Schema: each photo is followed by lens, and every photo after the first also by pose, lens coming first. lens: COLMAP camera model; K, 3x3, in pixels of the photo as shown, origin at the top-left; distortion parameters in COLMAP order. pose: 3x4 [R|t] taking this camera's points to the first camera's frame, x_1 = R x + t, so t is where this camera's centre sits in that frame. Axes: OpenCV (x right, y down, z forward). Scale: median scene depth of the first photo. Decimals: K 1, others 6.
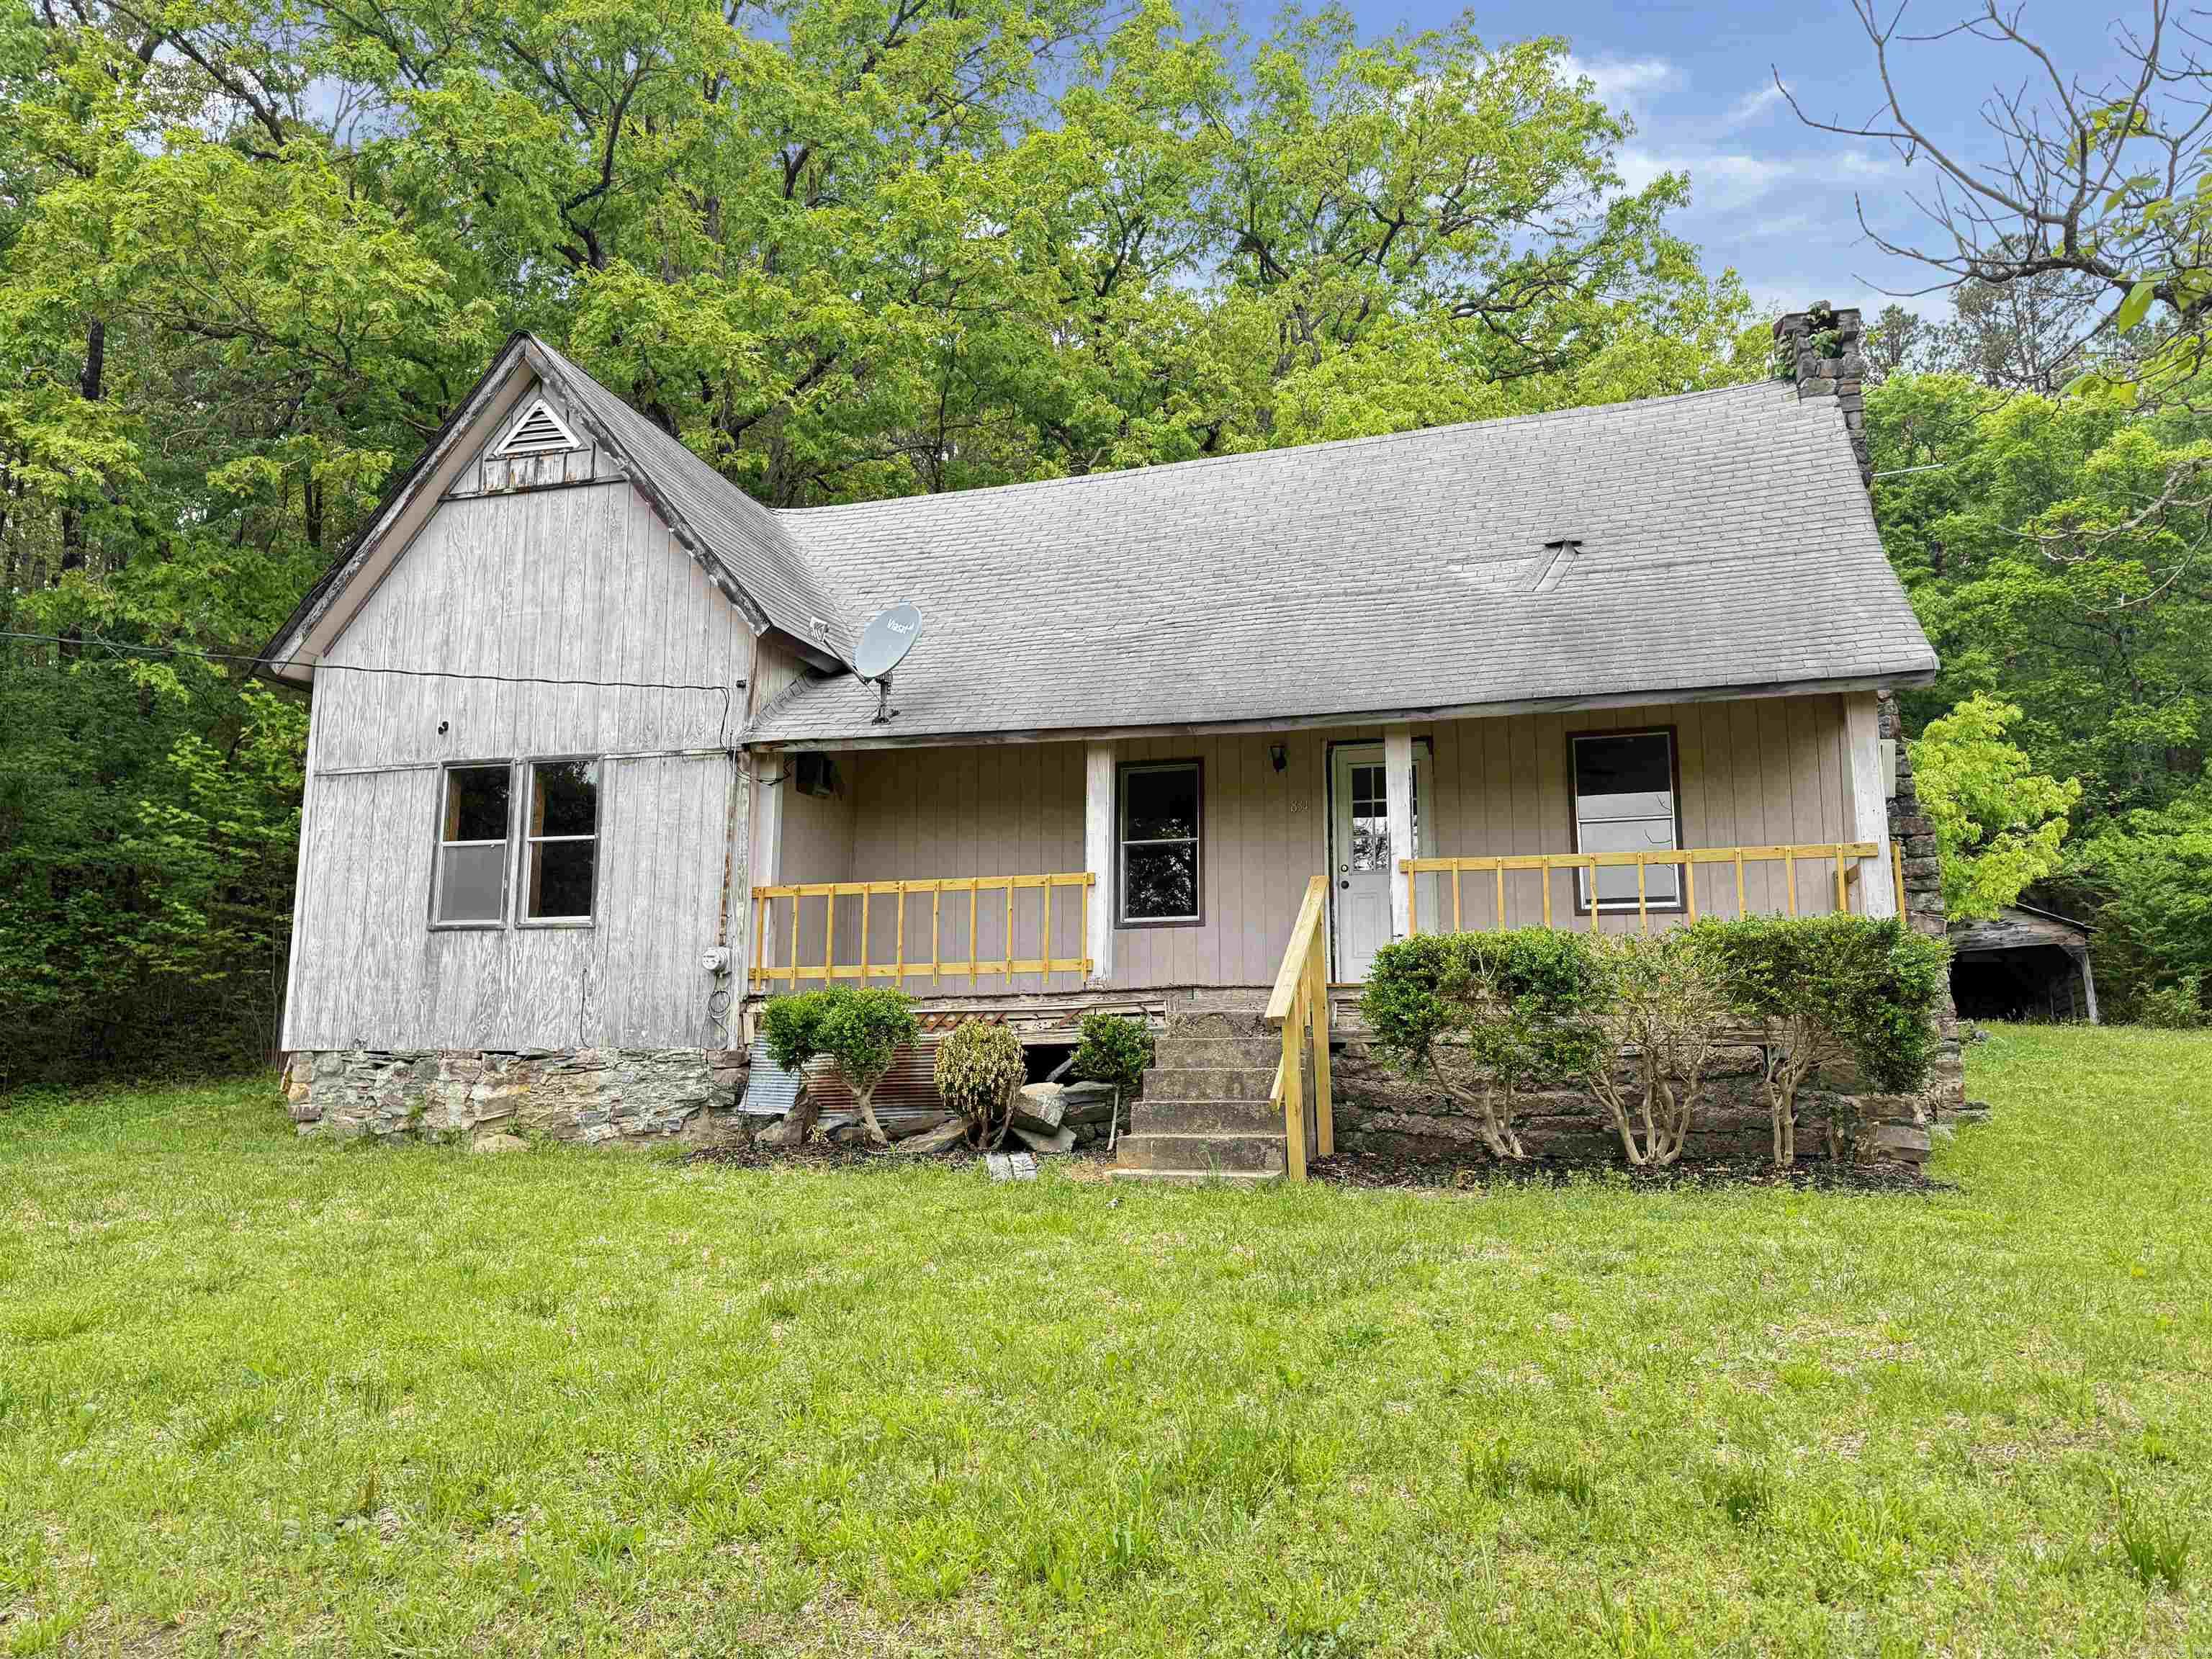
lens RADIAL K [[1520.9, 0, 1109.0], [0, 1520.9, 830.3], [0, 0, 1]] dist [0.038544, -0.001213]
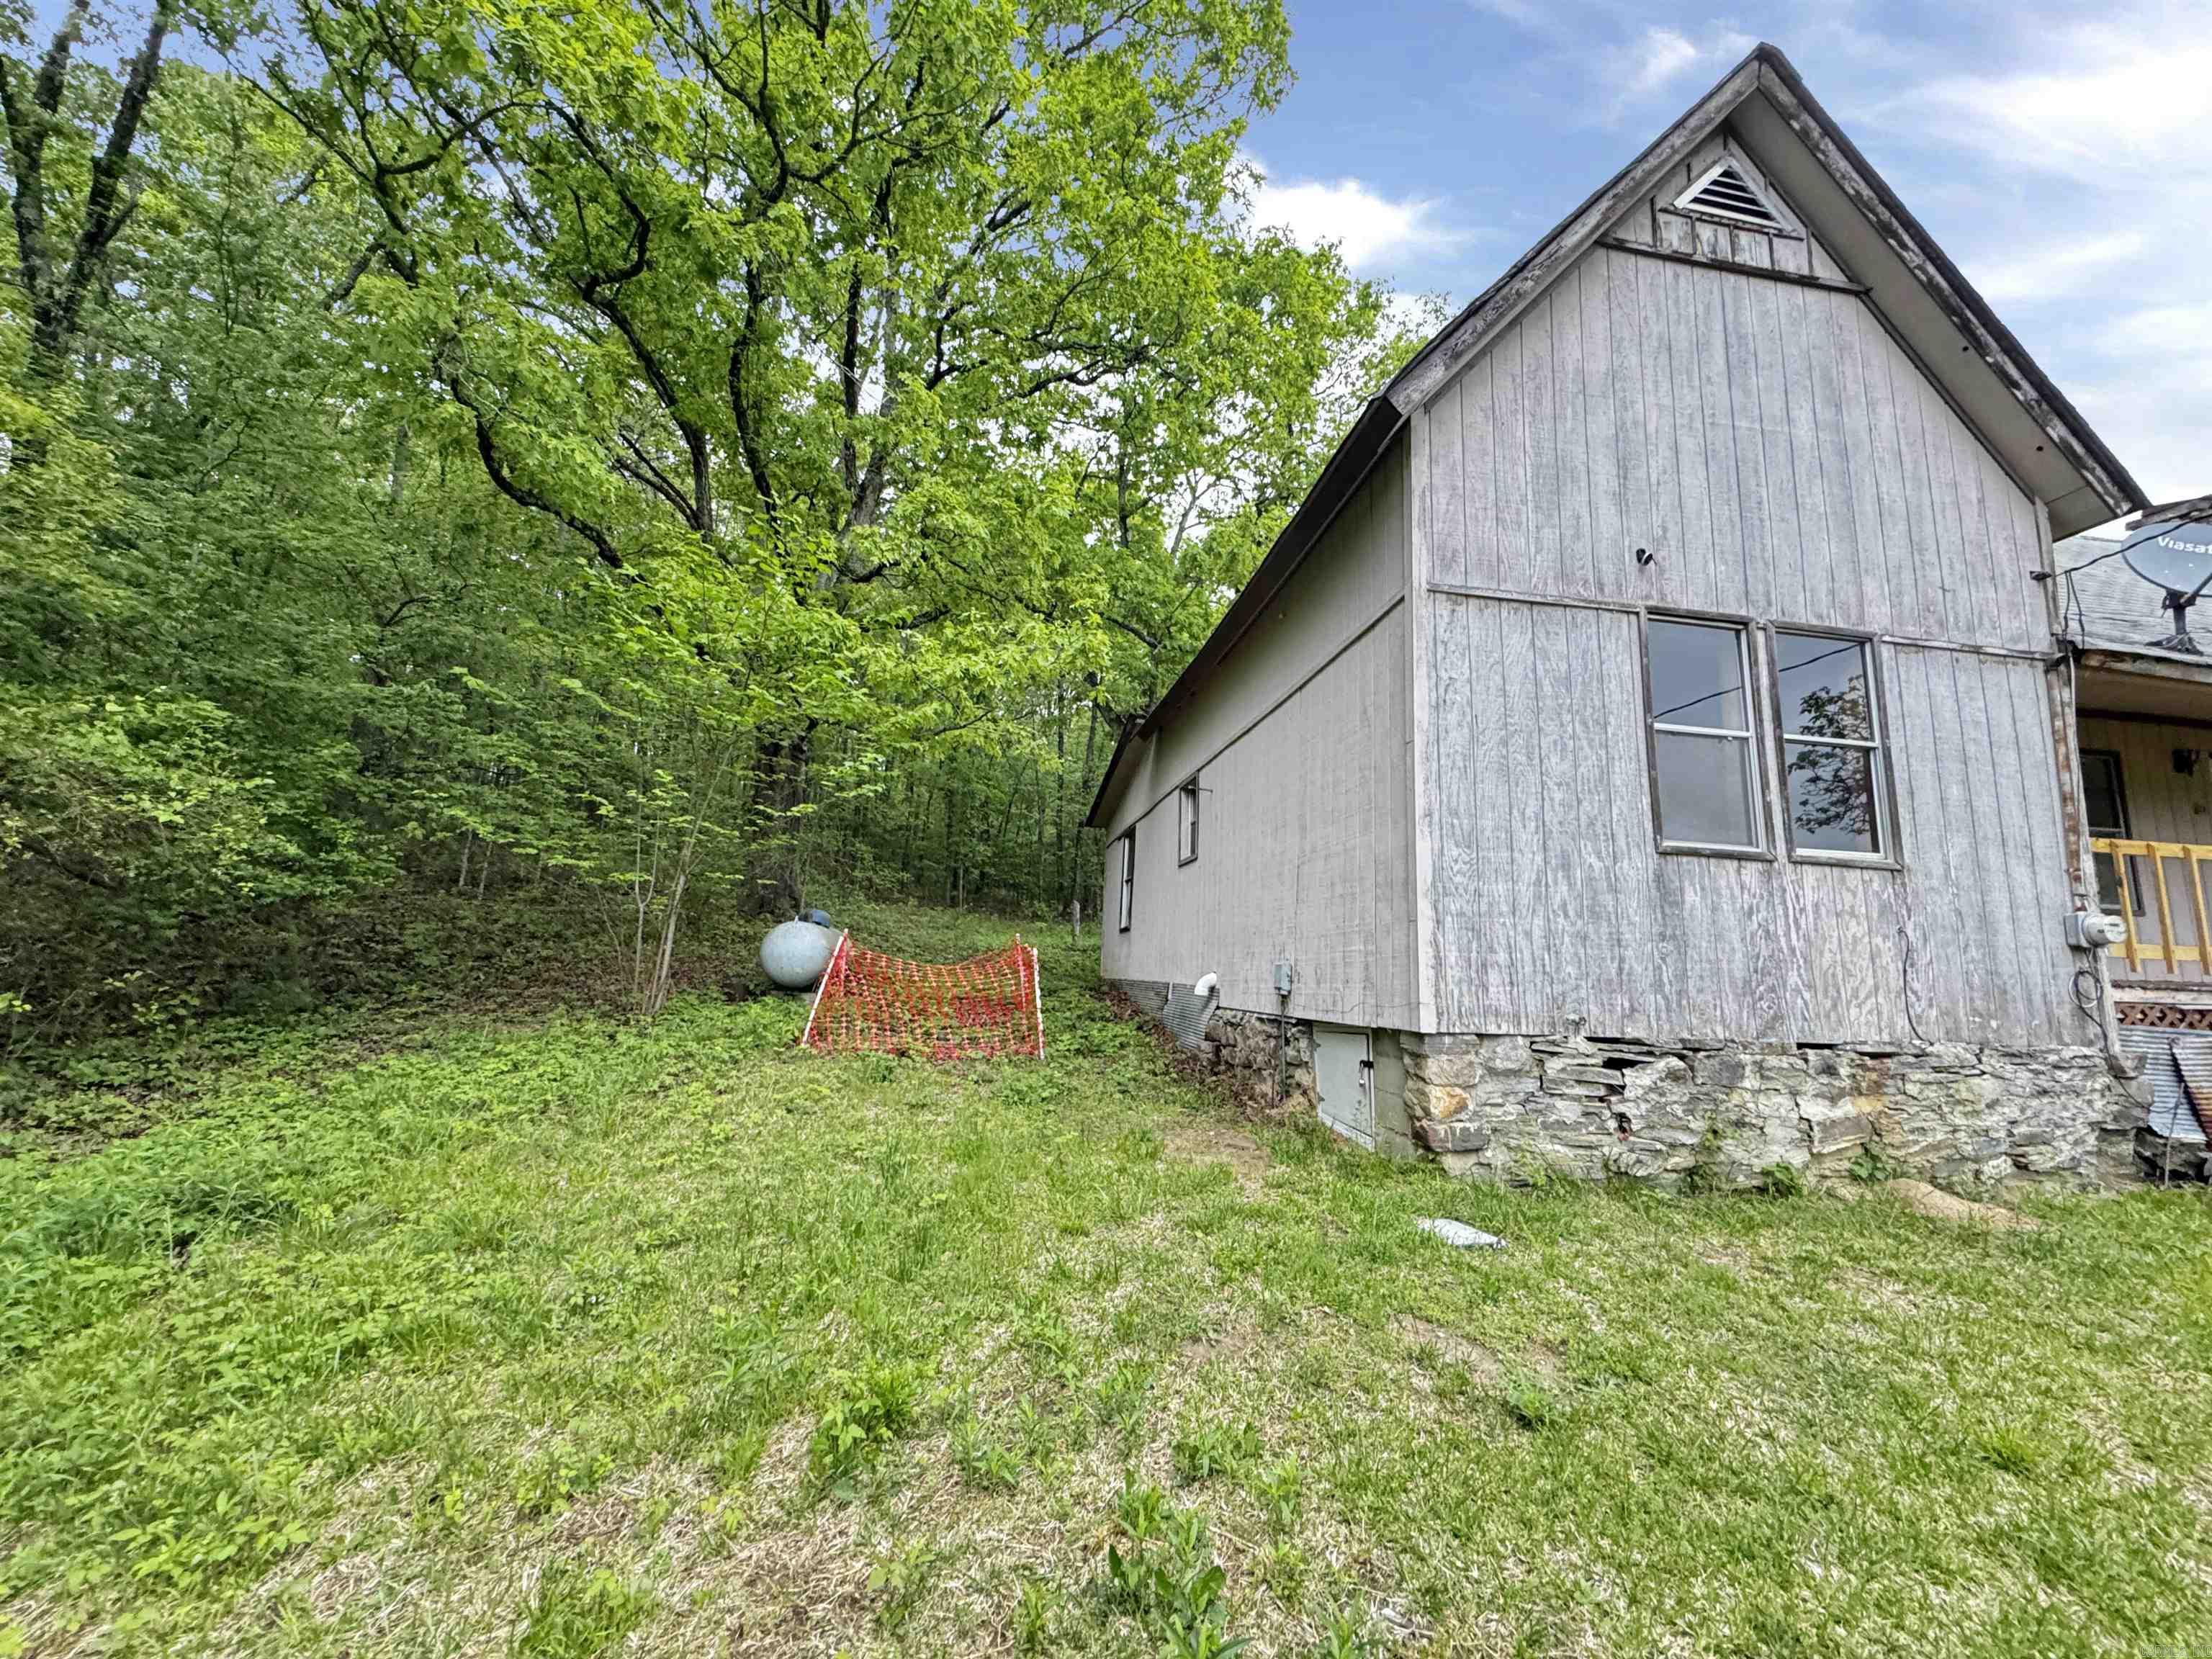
lens RADIAL K [[901.6, 0, 1110.0], [0, 901.6, 820.4], [0, 0, 1]] dist [-0.003686, 0.000166]
pose [[0.894859, 0.103988, 0.434067, -0.824311], [-0.097547, 0.994537, -0.037158, 0.089223], [-0.435560, -0.009091, 0.900114, 0.758777]]
